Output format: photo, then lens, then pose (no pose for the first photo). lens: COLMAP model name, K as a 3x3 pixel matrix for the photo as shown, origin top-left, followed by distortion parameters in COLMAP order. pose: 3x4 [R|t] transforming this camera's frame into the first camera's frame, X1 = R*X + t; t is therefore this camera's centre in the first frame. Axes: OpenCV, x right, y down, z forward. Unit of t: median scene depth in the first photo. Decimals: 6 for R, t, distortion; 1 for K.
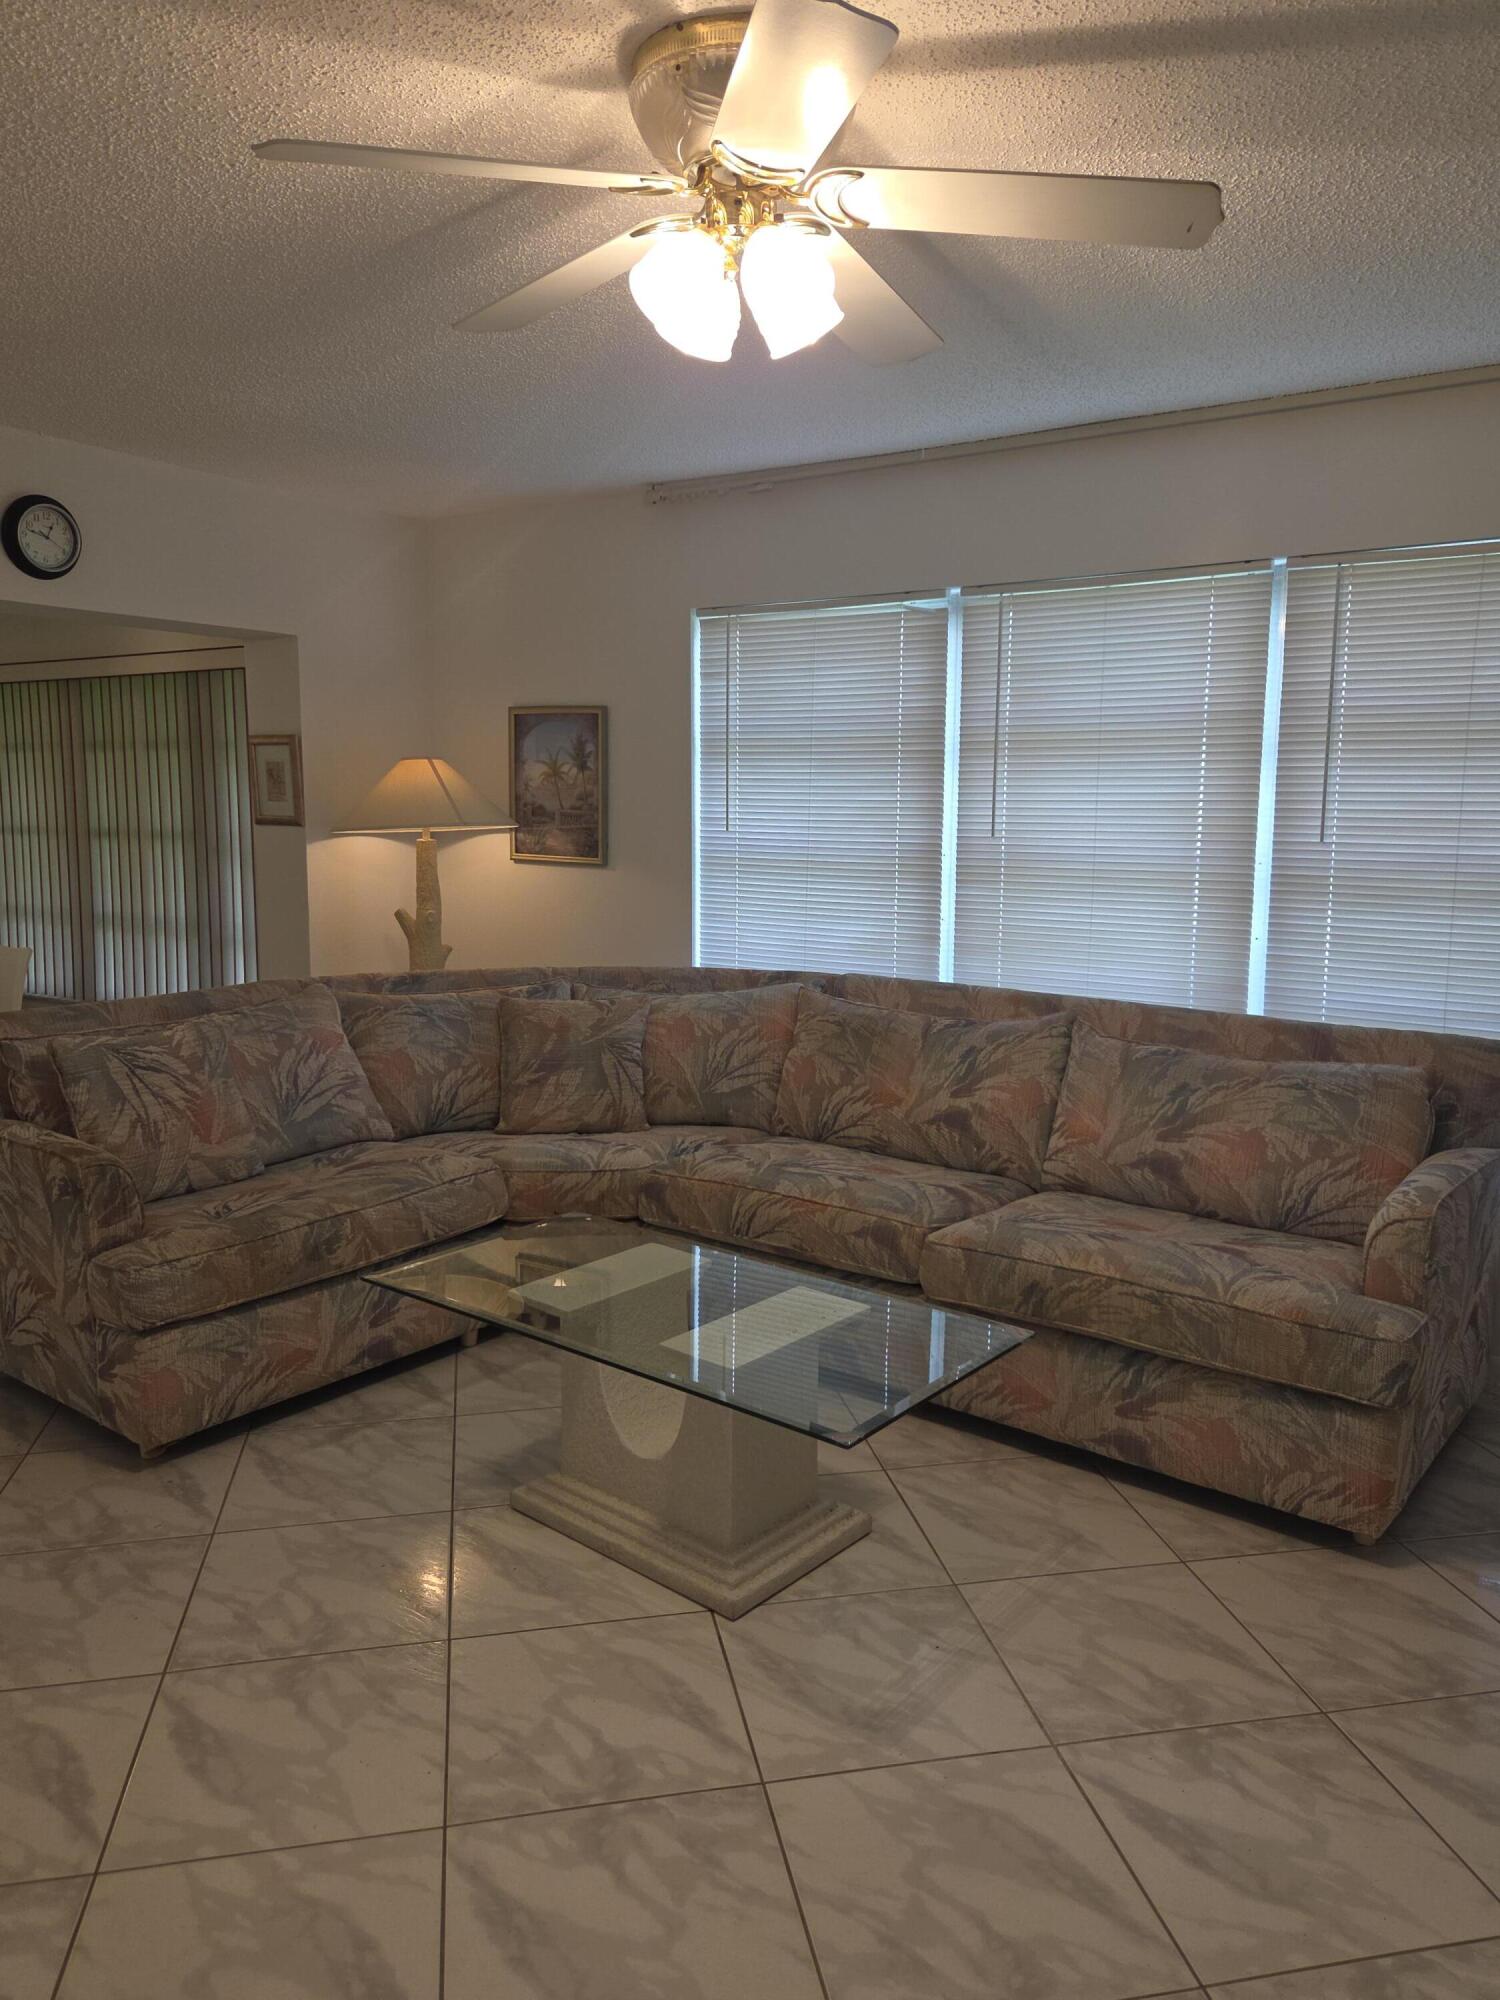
lens RADIAL K [[1408.4, 0, 742.5], [0, 1408.4, 980.5], [0, 0, 1]] dist [0.068609, -0.069027]
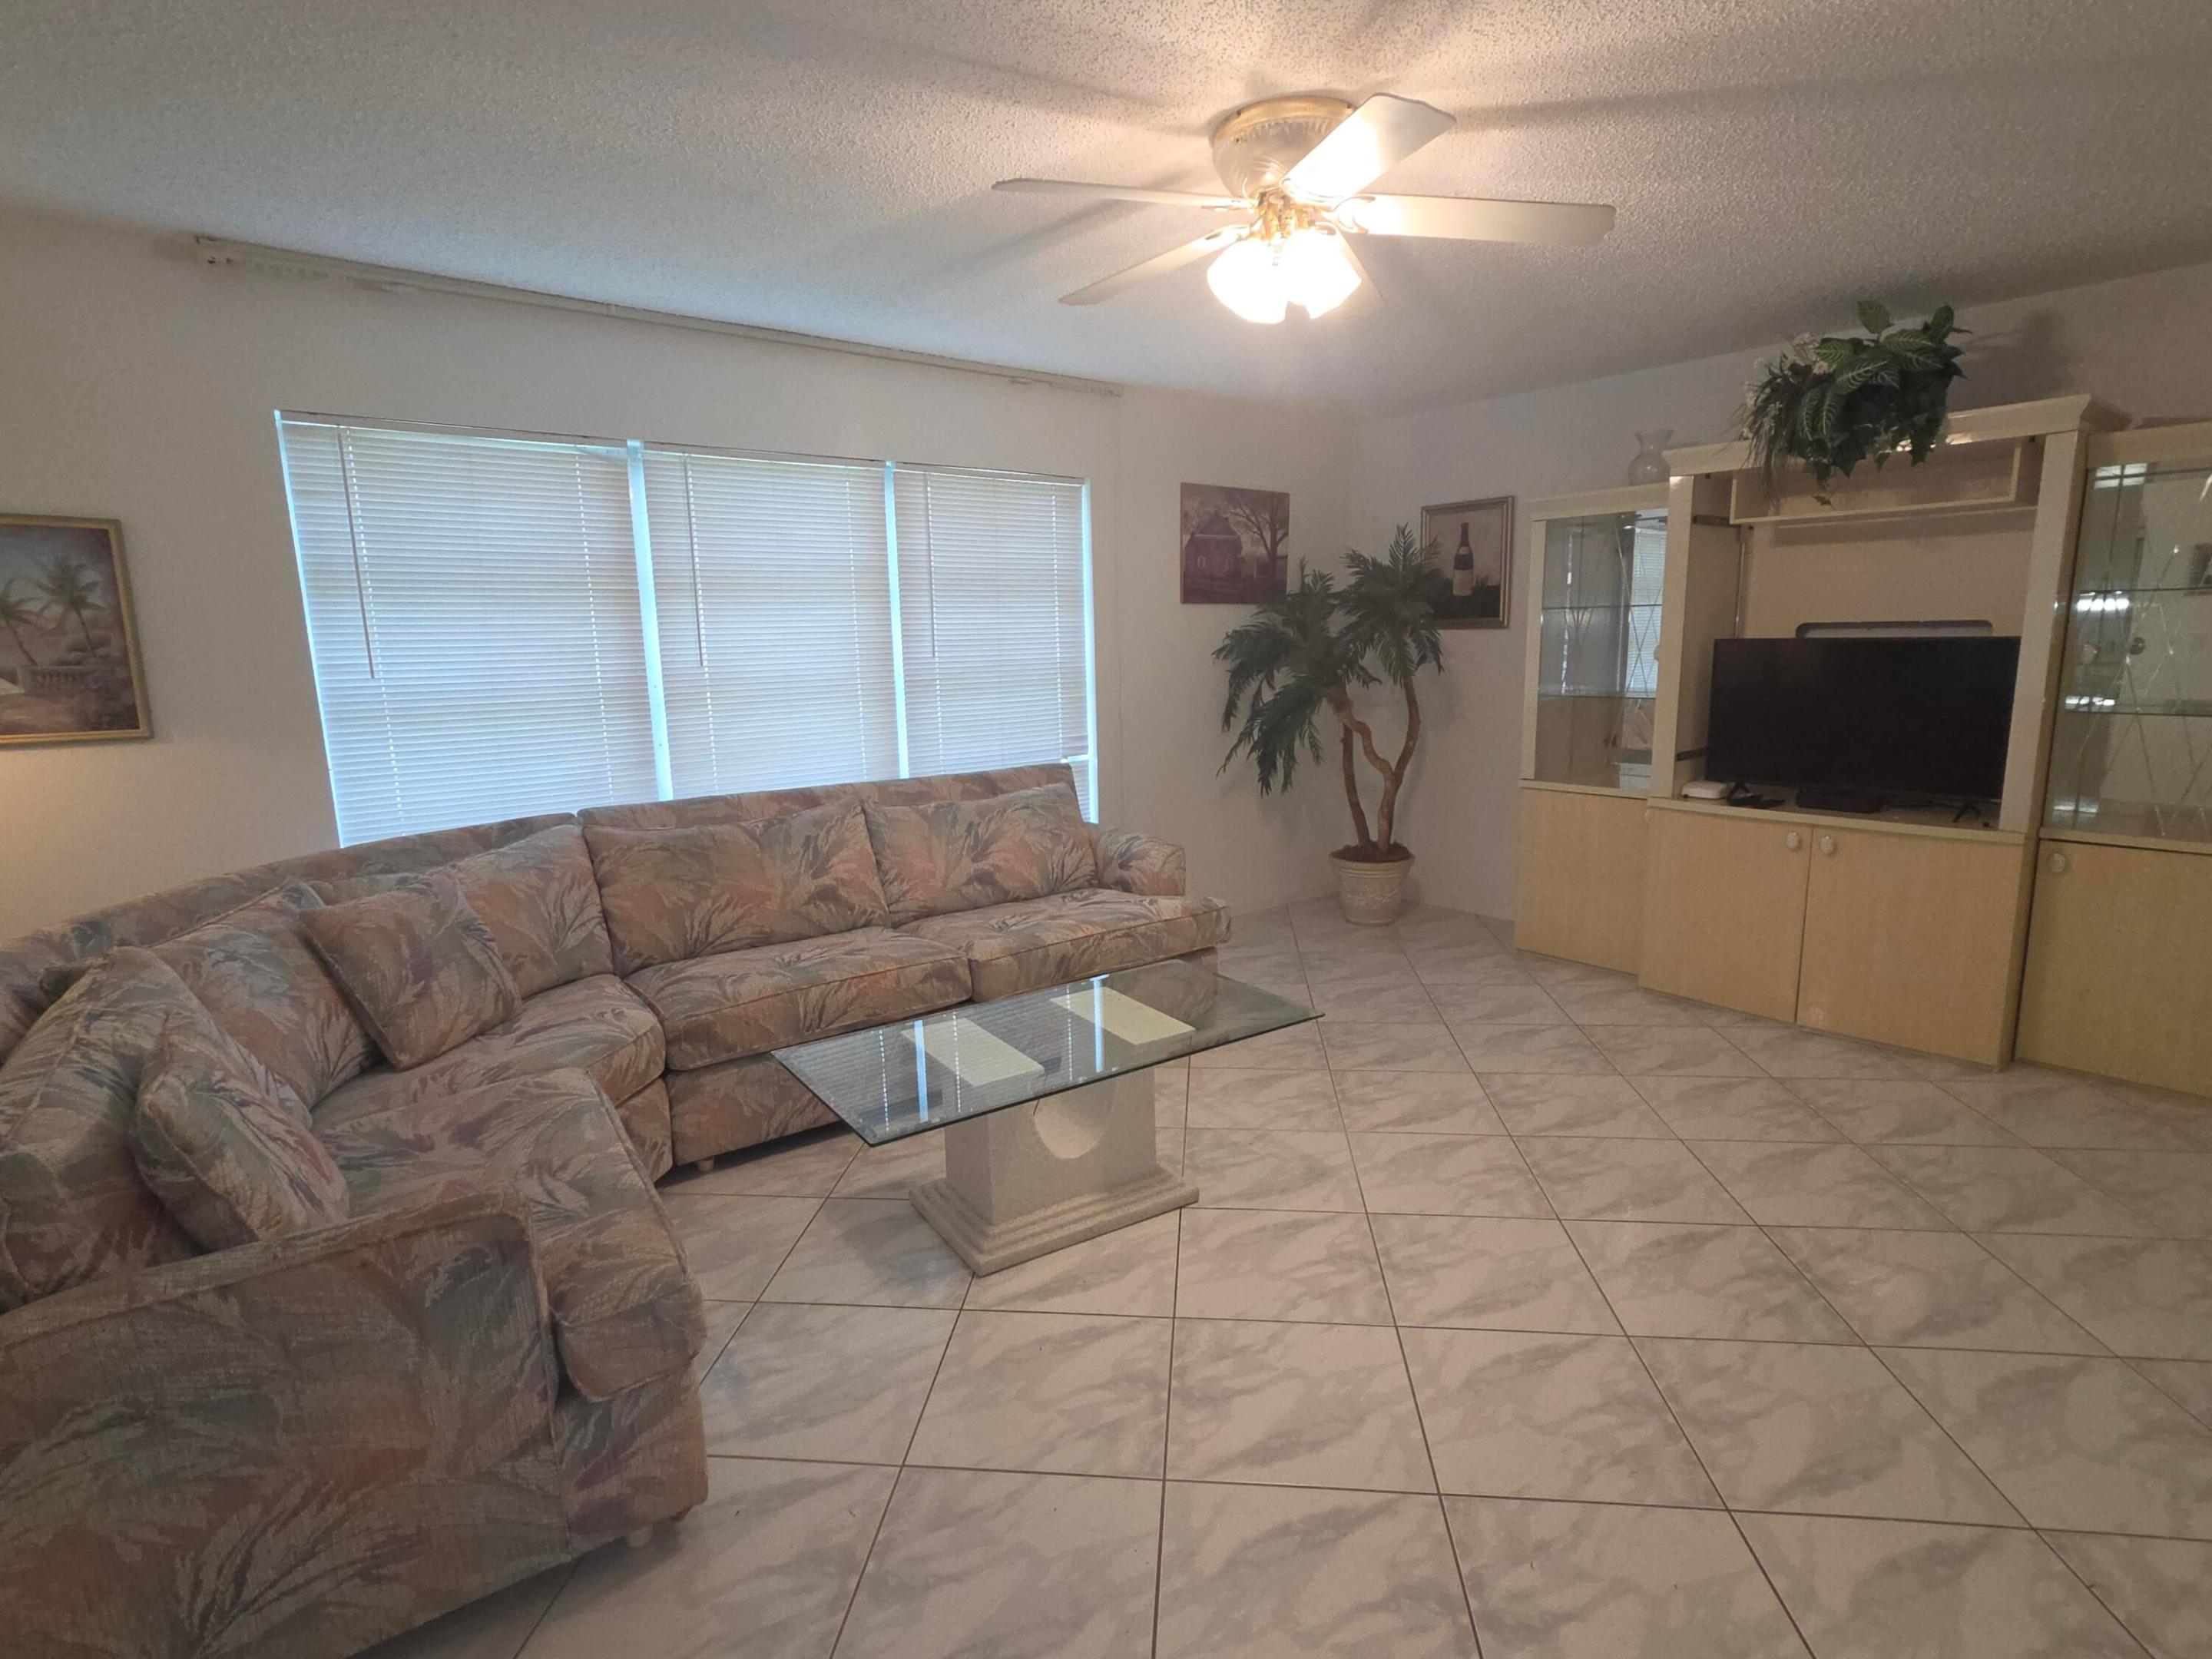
lens RADIAL K [[1119.5, 0, 1106.0], [0, 1119.5, 829.5], [0, 0, 1]] dist [0.003056, 0.000807]
pose [[0.297762, -0.184014, 0.936737, -0.680150], [0.145103, 0.978569, 0.146108, -0.064040], [-0.943548, 0.092418, 0.318081, 0.459645]]
